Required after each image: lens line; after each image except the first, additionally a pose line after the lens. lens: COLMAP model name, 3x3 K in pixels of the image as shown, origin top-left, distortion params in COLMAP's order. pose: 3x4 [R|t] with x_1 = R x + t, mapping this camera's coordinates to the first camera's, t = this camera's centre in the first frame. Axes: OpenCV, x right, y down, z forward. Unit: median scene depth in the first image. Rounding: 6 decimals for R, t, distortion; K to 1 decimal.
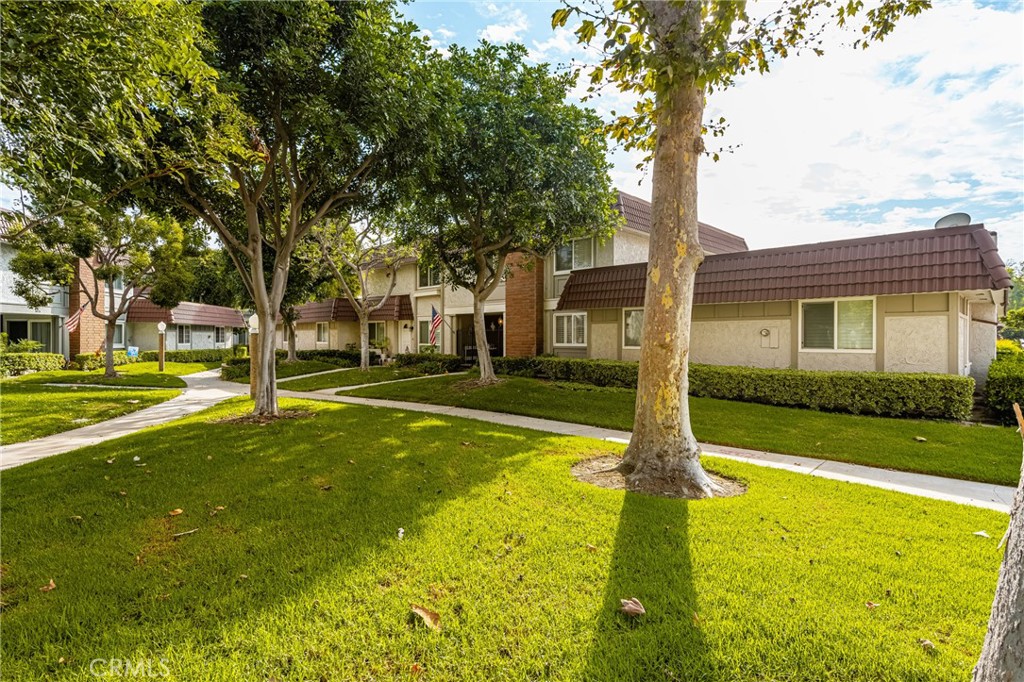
lens RADIAL K [[479.5, 0, 512.0], [0, 479.5, 341.0], [0, 0, 1]] dist [0.013434, 0.000511]
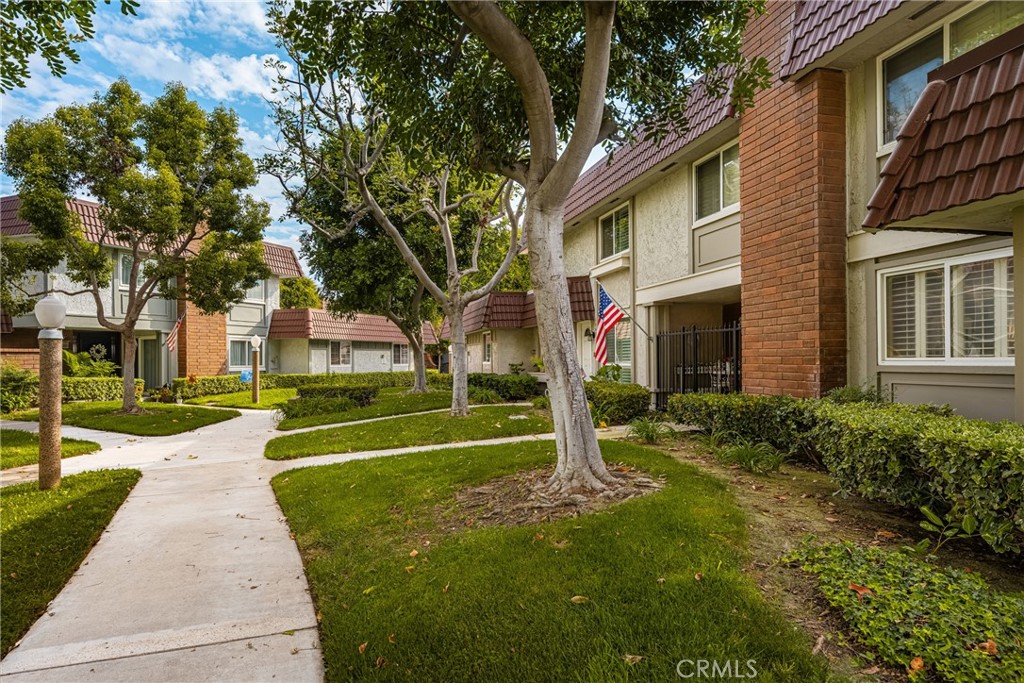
lens RADIAL K [[591.9, 0, 512.2], [0, 591.9, 358.8], [0, 0, 1]] dist [-0.001458, -0.000745]
pose [[0.865455, -0.009568, -0.500895, 0.066473], [0.006749, 0.999950, -0.007441, 0.006159], [0.500941, 0.003059, 0.865476, 0.472674]]
